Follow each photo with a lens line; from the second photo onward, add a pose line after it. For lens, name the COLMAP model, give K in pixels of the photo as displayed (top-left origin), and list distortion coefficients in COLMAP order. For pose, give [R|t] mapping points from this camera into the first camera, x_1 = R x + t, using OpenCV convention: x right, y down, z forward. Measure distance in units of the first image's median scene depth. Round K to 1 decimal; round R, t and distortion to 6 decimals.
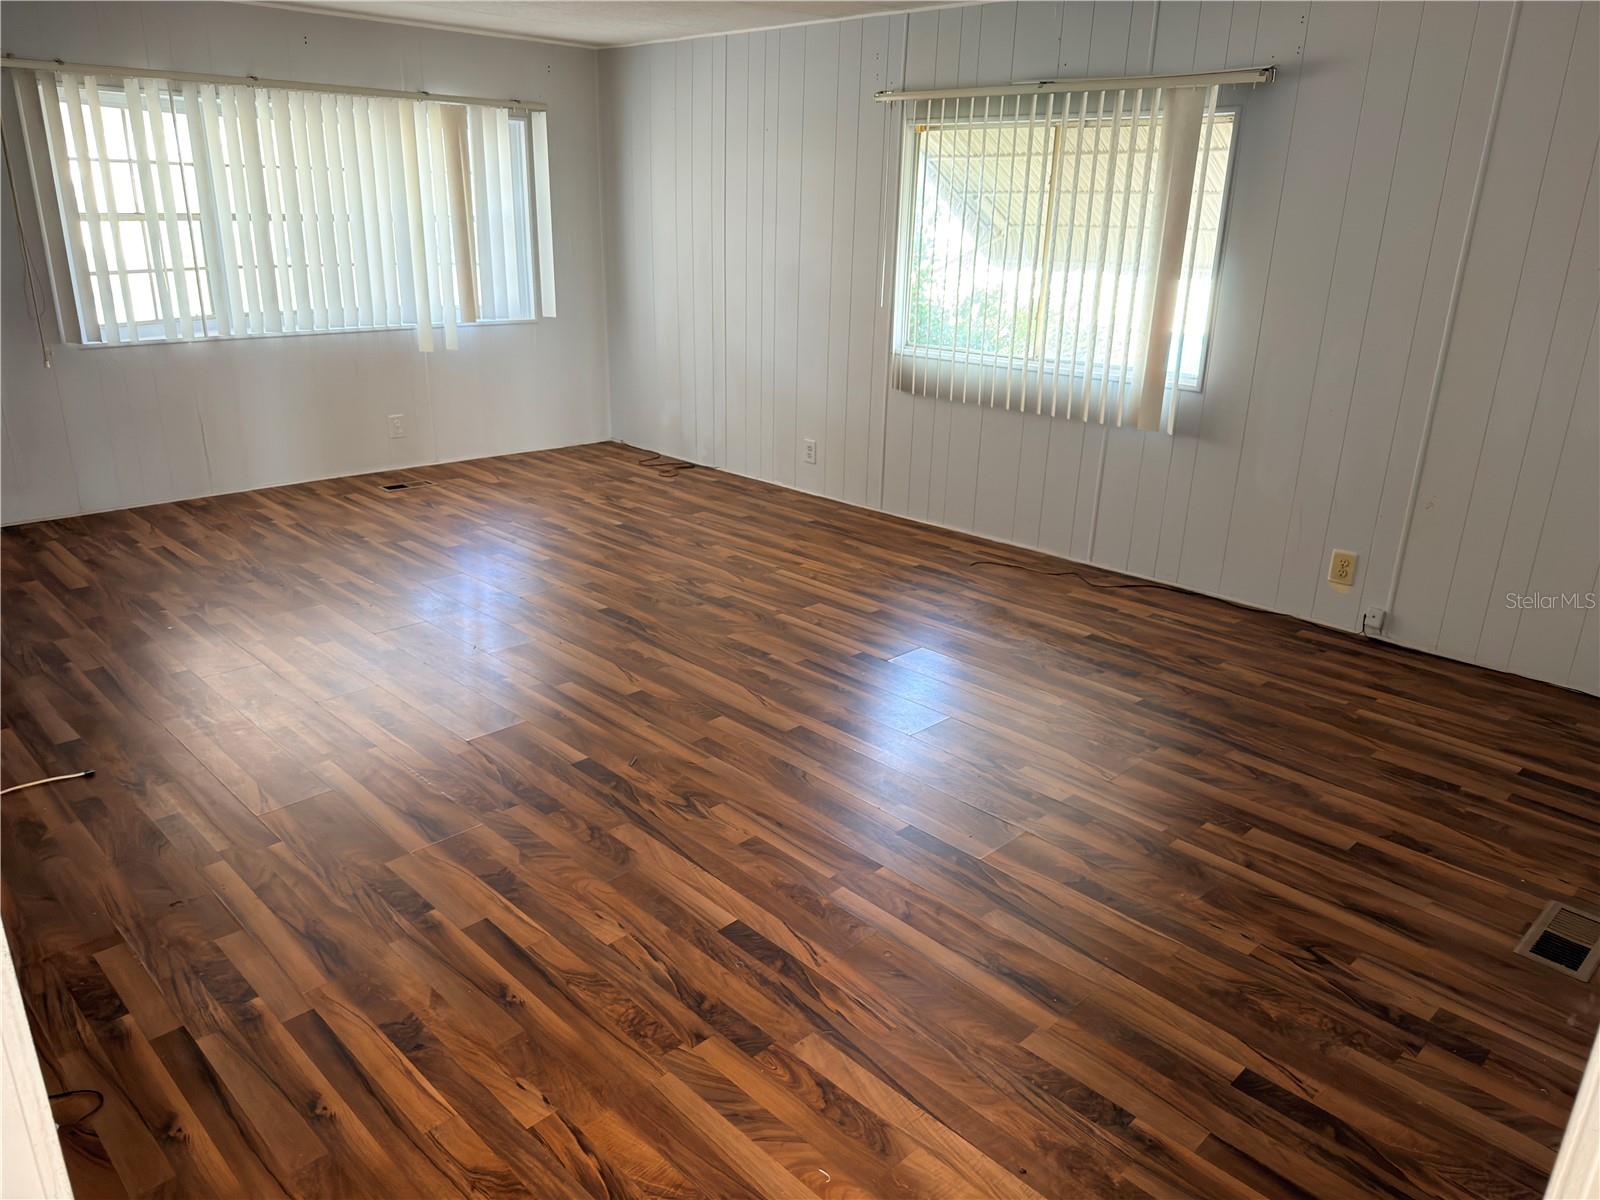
lens RADIAL K [[1120.9, 0, 795.9], [0, 1120.9, 598.0], [0, 0, 1]] dist [0.129176, -0.226001]
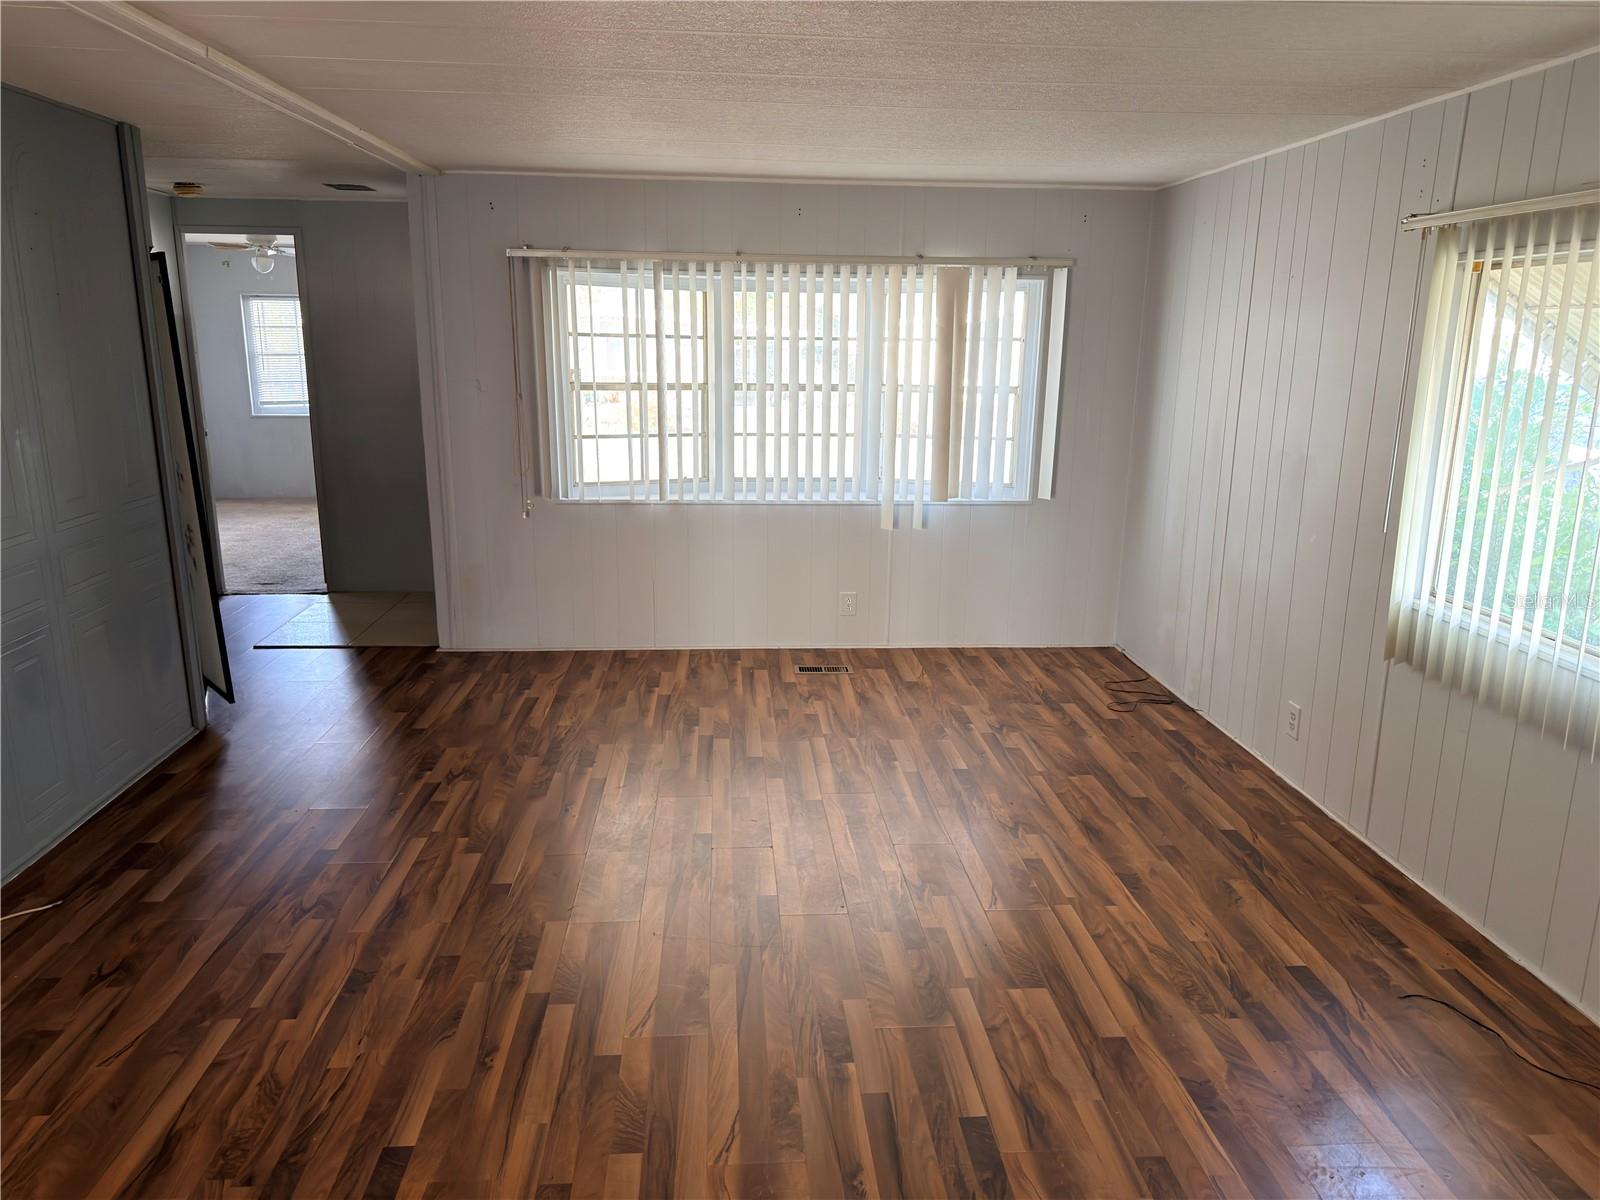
lens RADIAL K [[1120.9, 0, 795.9], [0, 1120.9, 598.0], [0, 0, 1]] dist [0.129176, -0.226001]
pose [[0.757964, 0.132878, -0.638619, 0.251146], [-0.206837, 0.977469, -0.042108, -0.131286], [0.618635, 0.164007, 0.768370, 0.323026]]
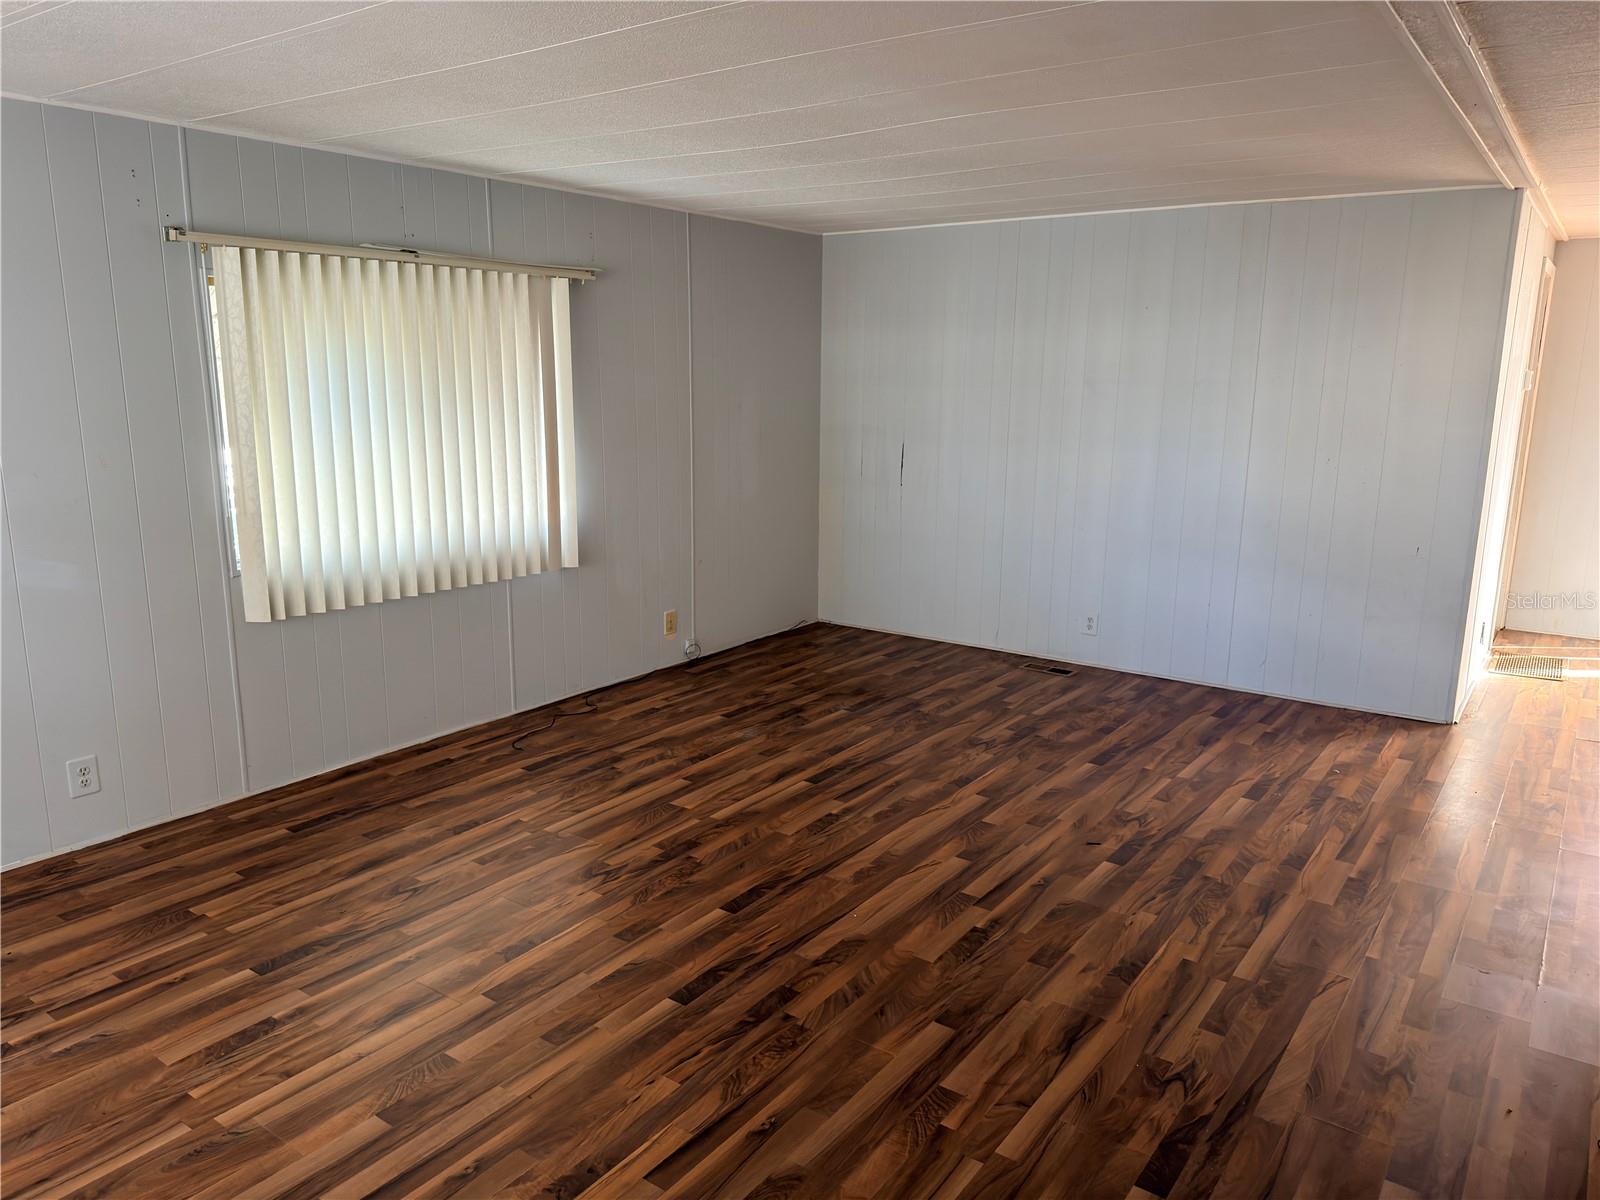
lens RADIAL K [[1120.9, 0, 795.9], [0, 1120.9, 598.0], [0, 0, 1]] dist [0.129176, -0.226001]
pose [[-0.163899, -0.222336, 0.961095, -0.710930], [0.312204, 0.912500, 0.264335, -0.303100], [-0.935770, 0.343382, -0.080143, 0.779746]]
